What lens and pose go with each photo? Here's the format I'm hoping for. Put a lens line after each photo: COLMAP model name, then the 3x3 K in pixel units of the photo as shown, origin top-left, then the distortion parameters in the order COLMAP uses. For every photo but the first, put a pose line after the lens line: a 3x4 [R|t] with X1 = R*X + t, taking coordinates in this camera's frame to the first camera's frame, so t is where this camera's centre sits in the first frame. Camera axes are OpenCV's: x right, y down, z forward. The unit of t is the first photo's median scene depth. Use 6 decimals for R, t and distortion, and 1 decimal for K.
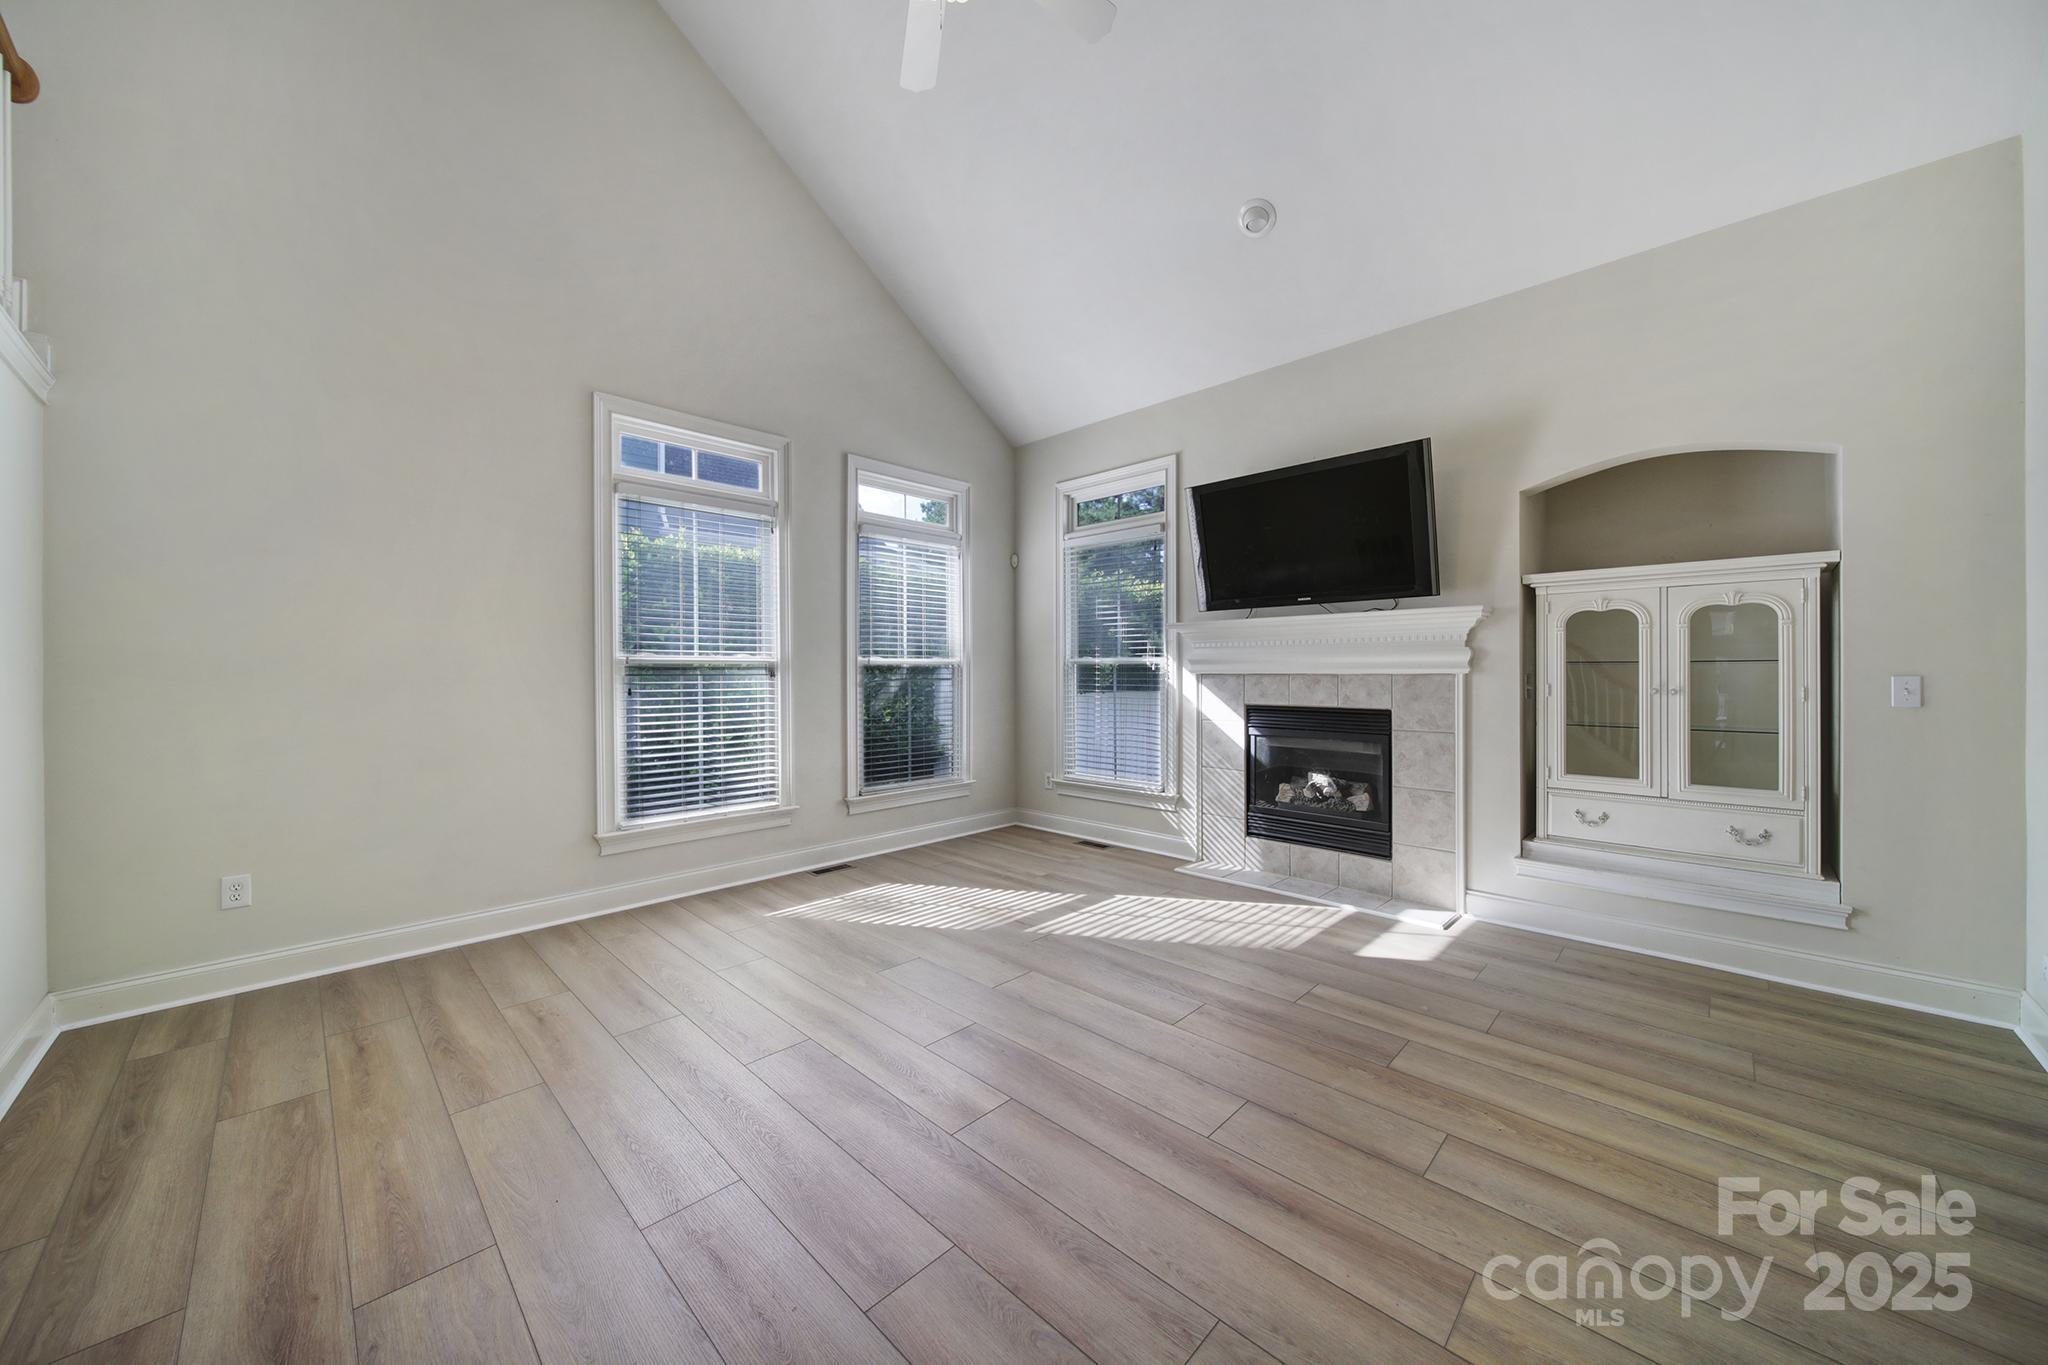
lens RADIAL K [[717.5, 0, 1025.4], [0, 717.5, 679.2], [0, 0, 1]] dist [-0.001235, 0.000009]
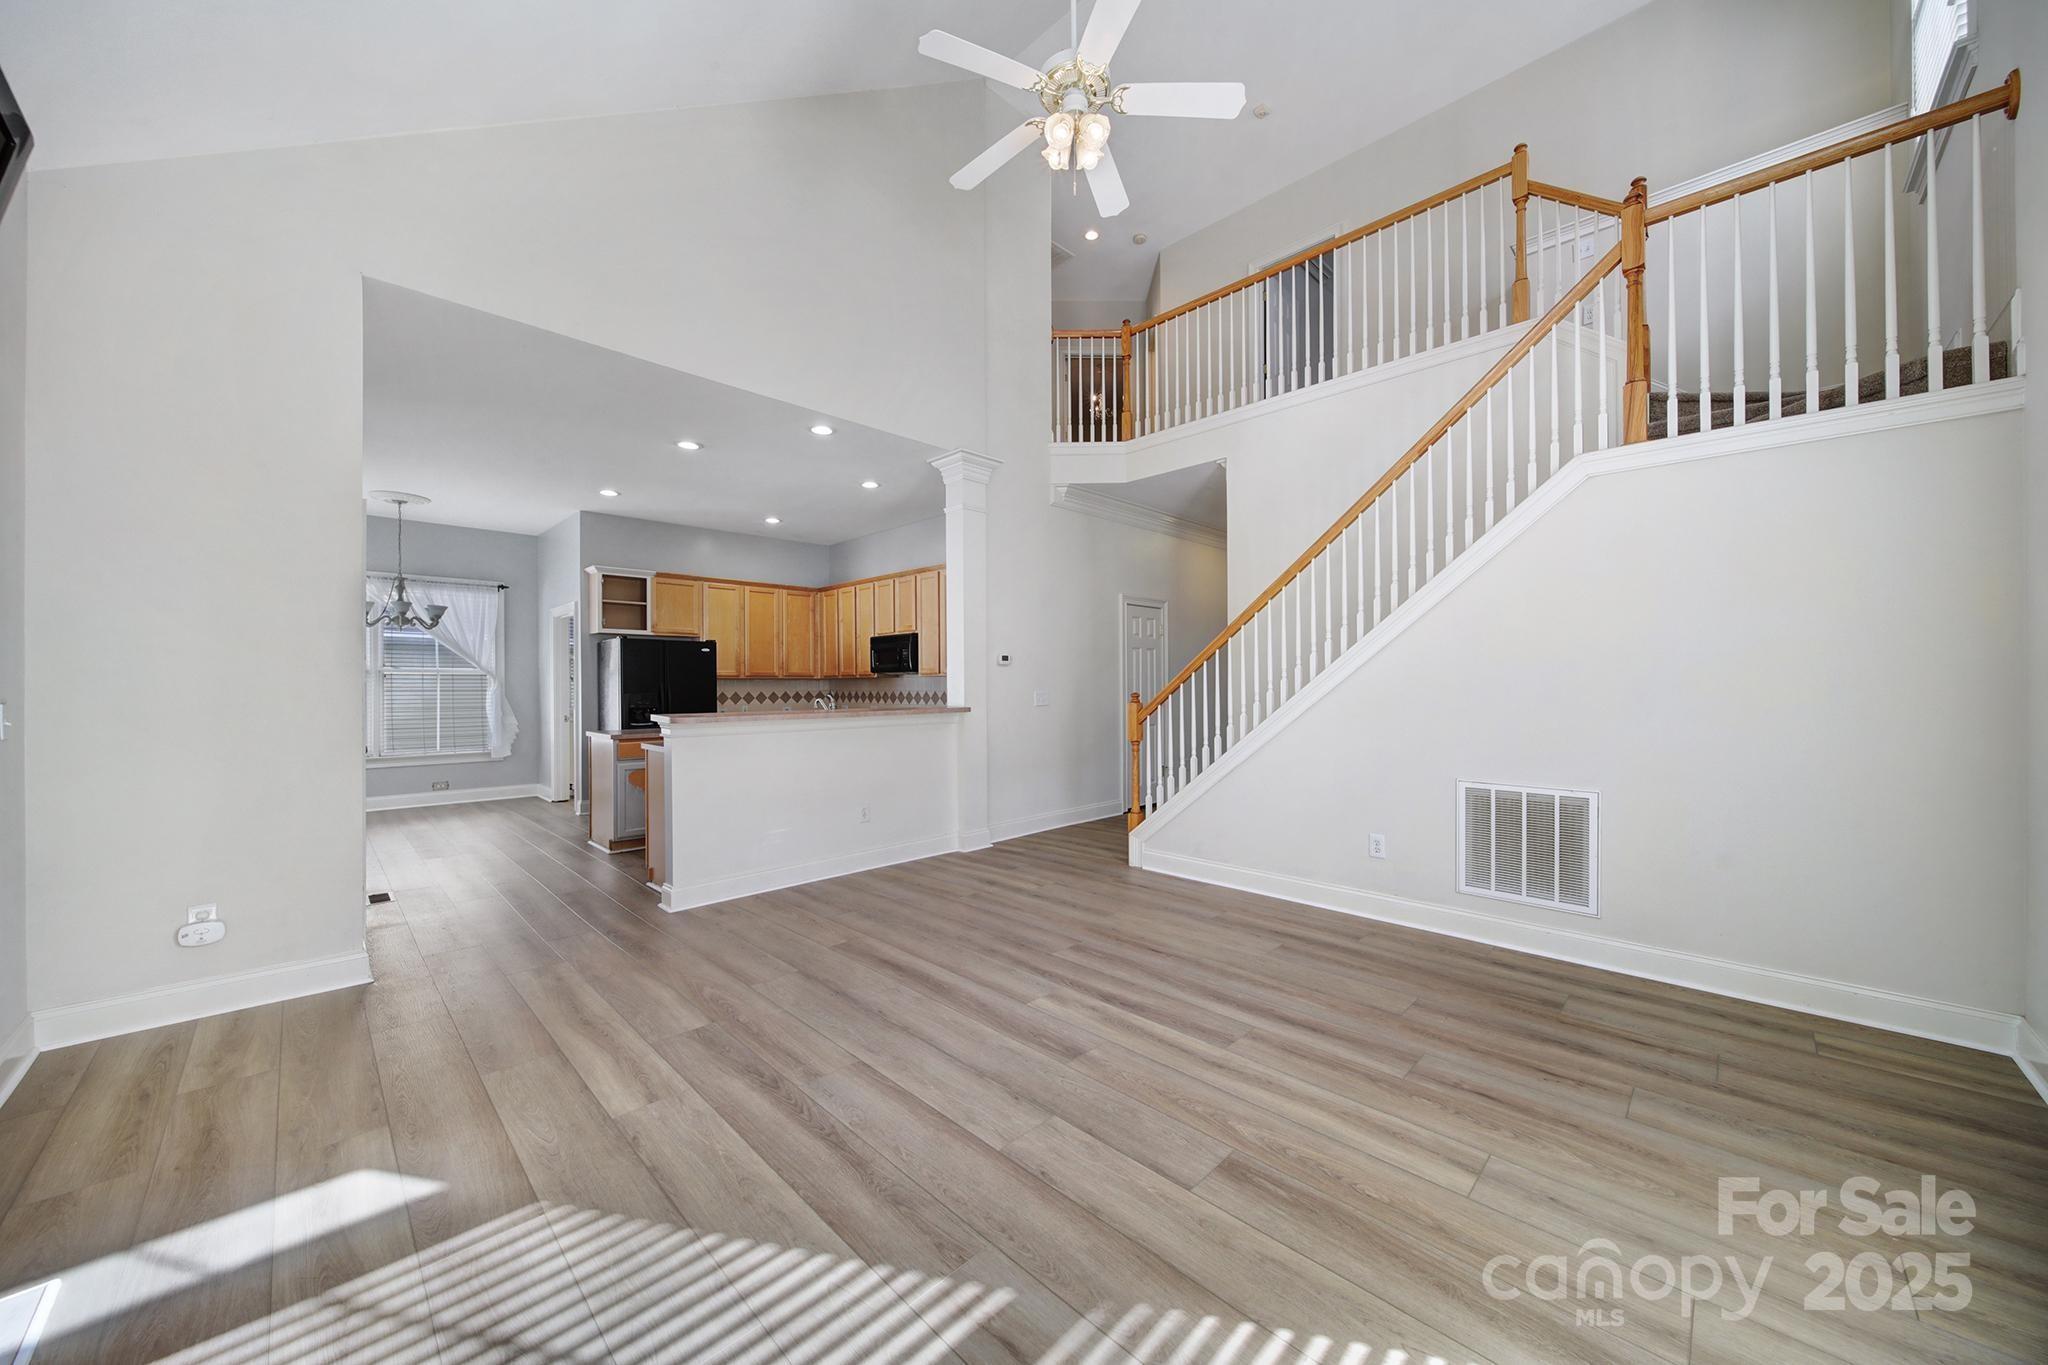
lens RADIAL K [[717.5, 0, 1025.4], [0, 717.5, 679.2], [0, 0, 1]] dist [-0.001235, 0.000009]
pose [[-0.999947, 0.008211, 0.006164, -0.026480], [0.008224, 0.999964, 0.002110, -0.030021], [-0.006146, 0.002160, -0.999979, 1.969807]]
